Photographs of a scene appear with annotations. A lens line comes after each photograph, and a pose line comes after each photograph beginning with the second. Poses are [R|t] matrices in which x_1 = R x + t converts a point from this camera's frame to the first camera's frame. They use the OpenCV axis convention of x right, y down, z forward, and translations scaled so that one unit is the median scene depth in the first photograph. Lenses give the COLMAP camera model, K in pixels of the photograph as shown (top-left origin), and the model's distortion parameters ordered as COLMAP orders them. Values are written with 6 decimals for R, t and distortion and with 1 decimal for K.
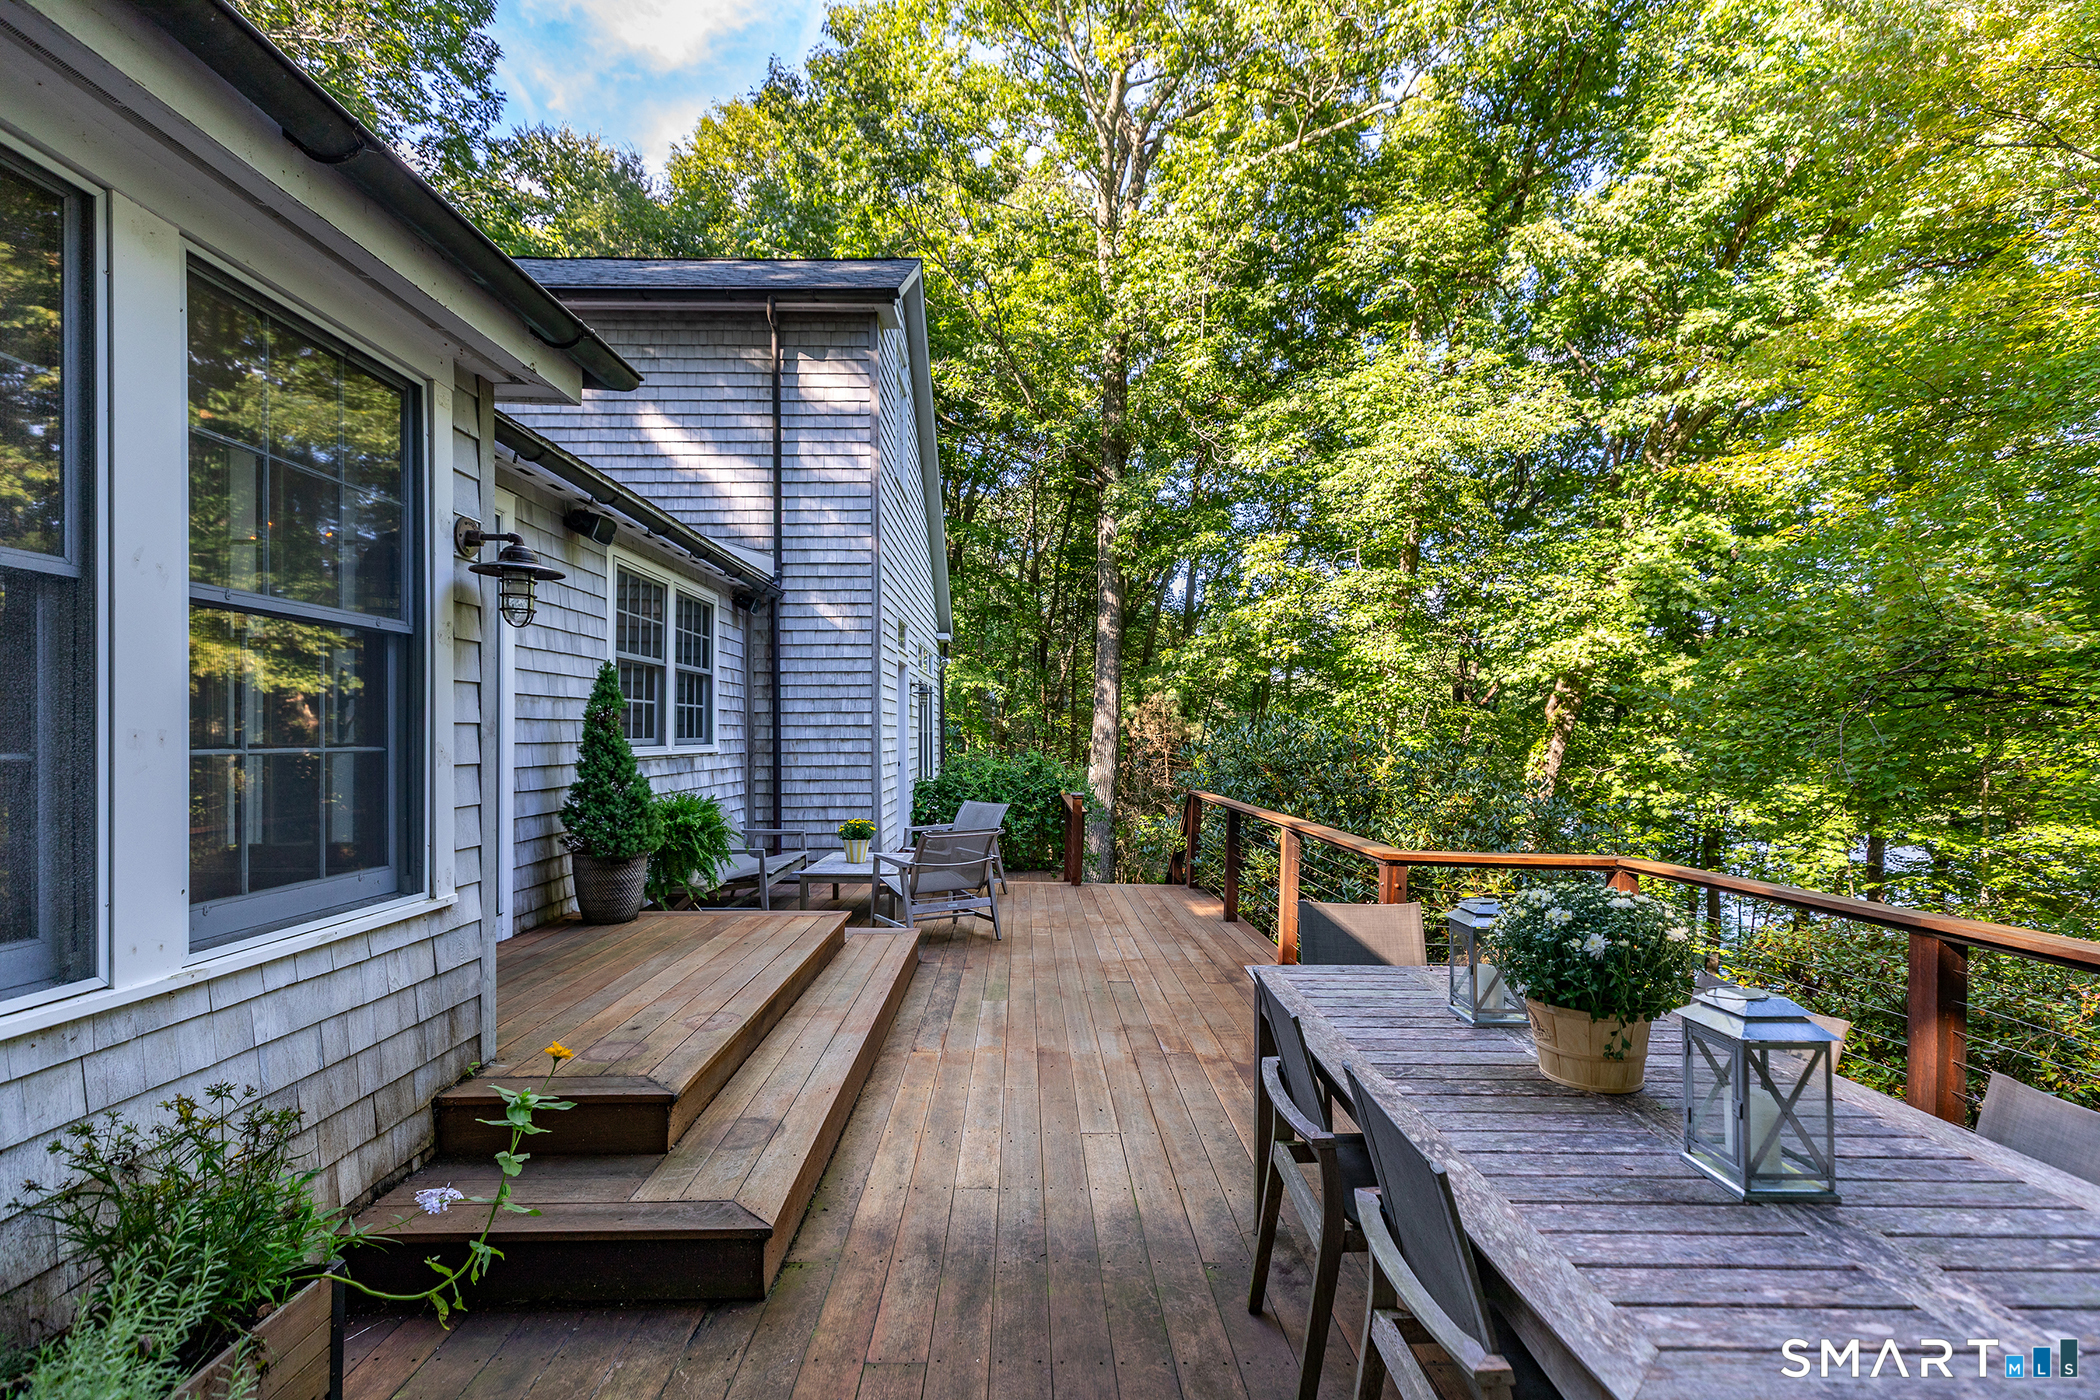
lens RADIAL K [[971.9, 0, 1043.1], [0, 971.9, 718.8], [0, 0, 1]] dist [0.028273, -0.012709]
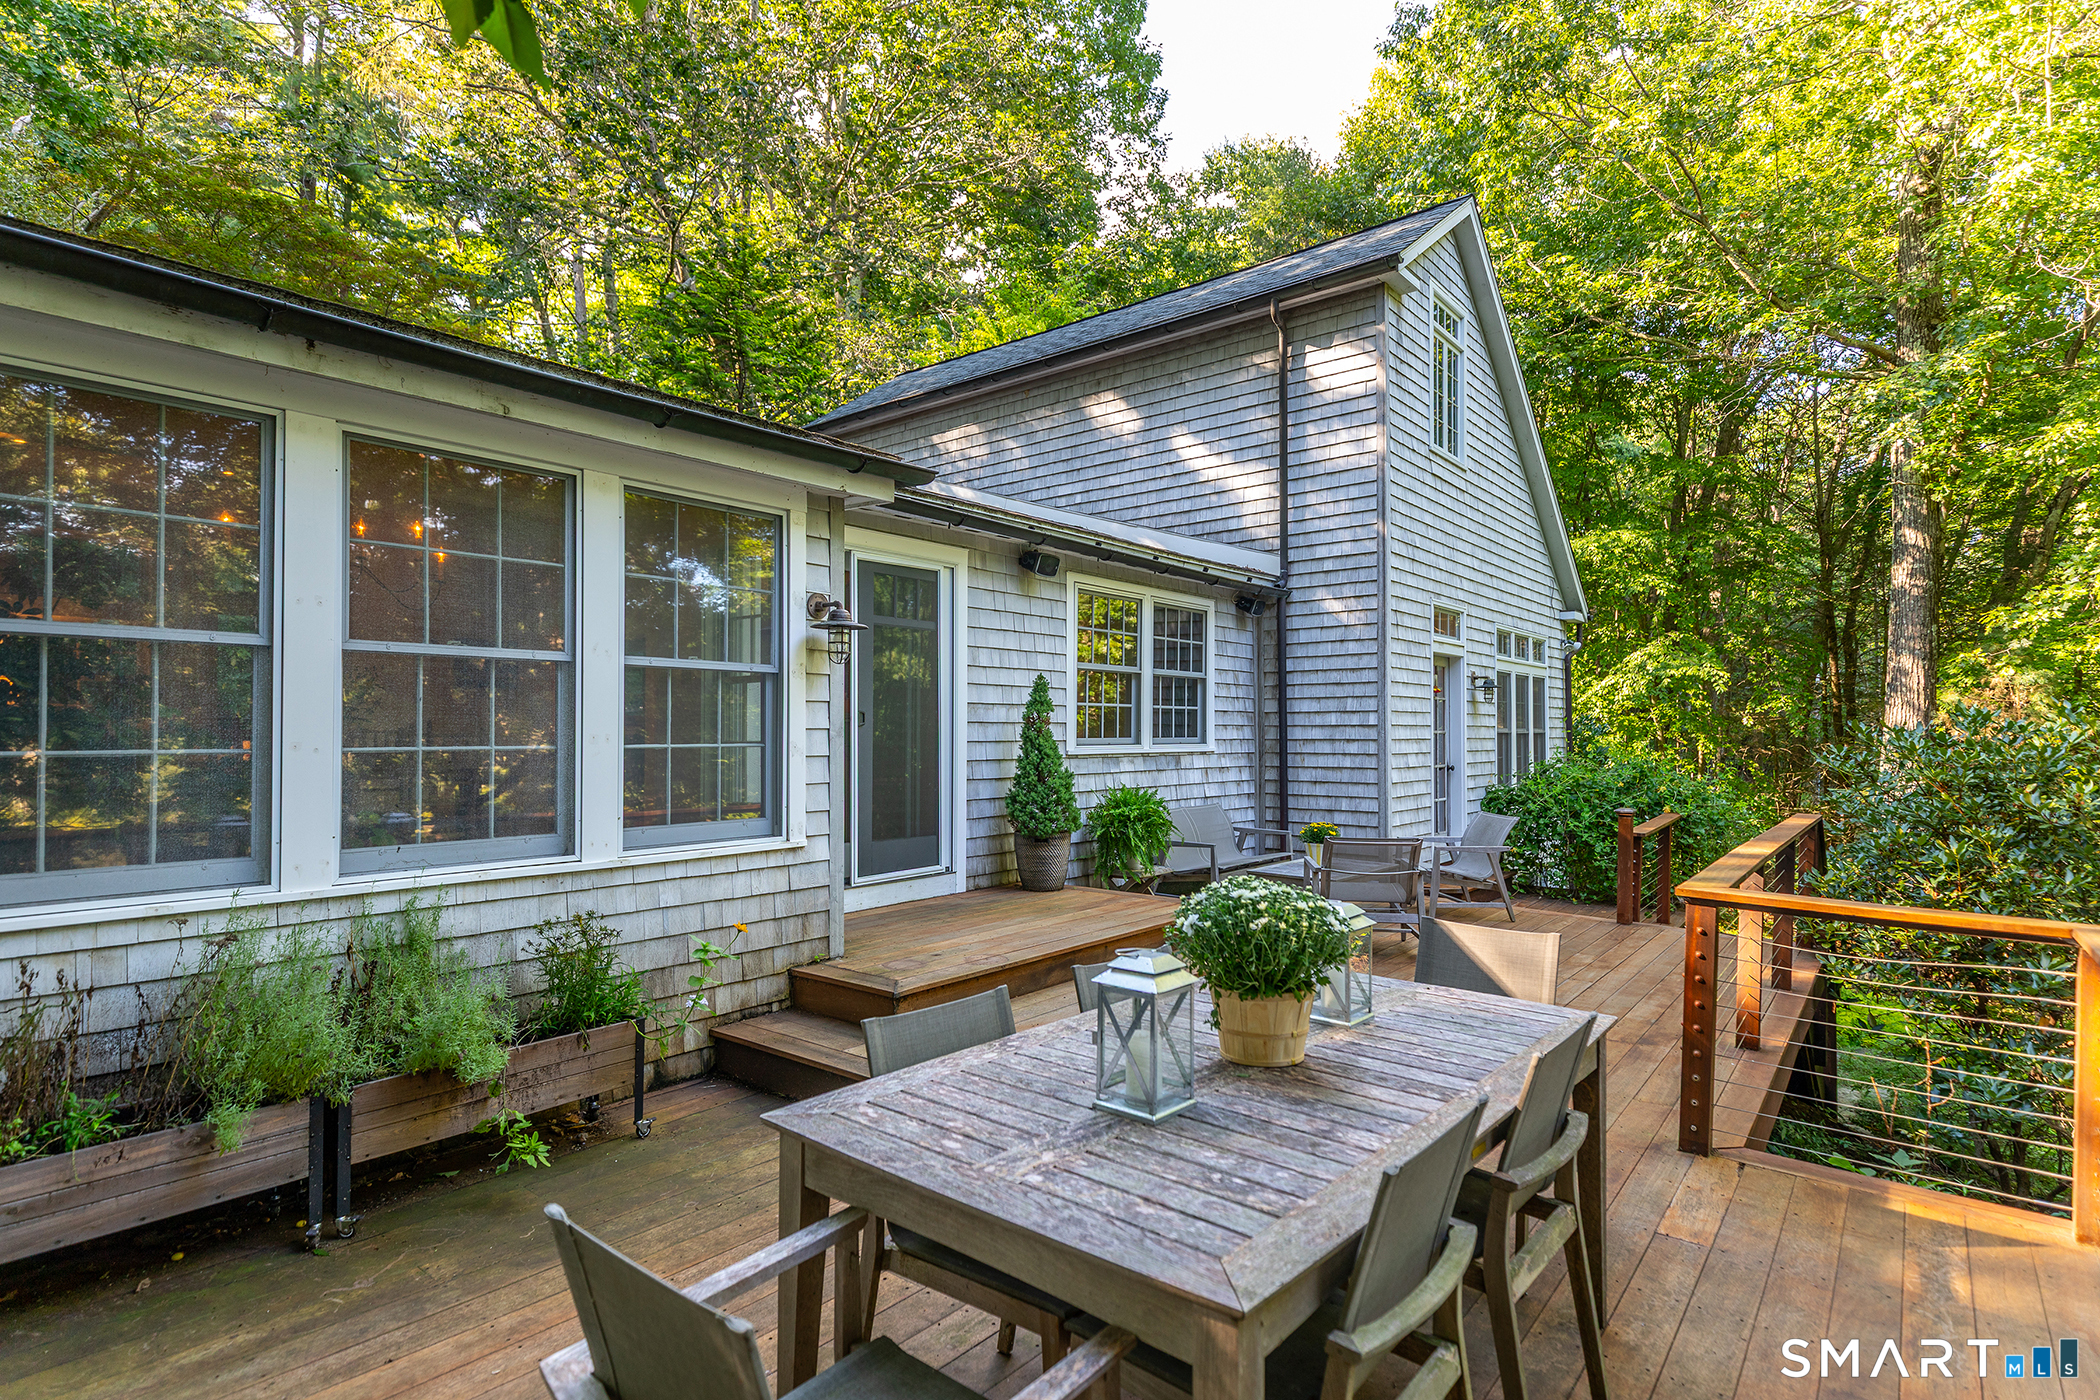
lens RADIAL K [[1142.8, 0, 1050.0], [0, 1142.8, 700.0], [0, 0, 1]] dist [0.023881, -0.000543]
pose [[0.746460, -0.016013, -0.665237, 0.323606], [0.008156, 0.999856, -0.014915, -0.003608], [0.665380, 0.005707, 0.746483, -0.029787]]
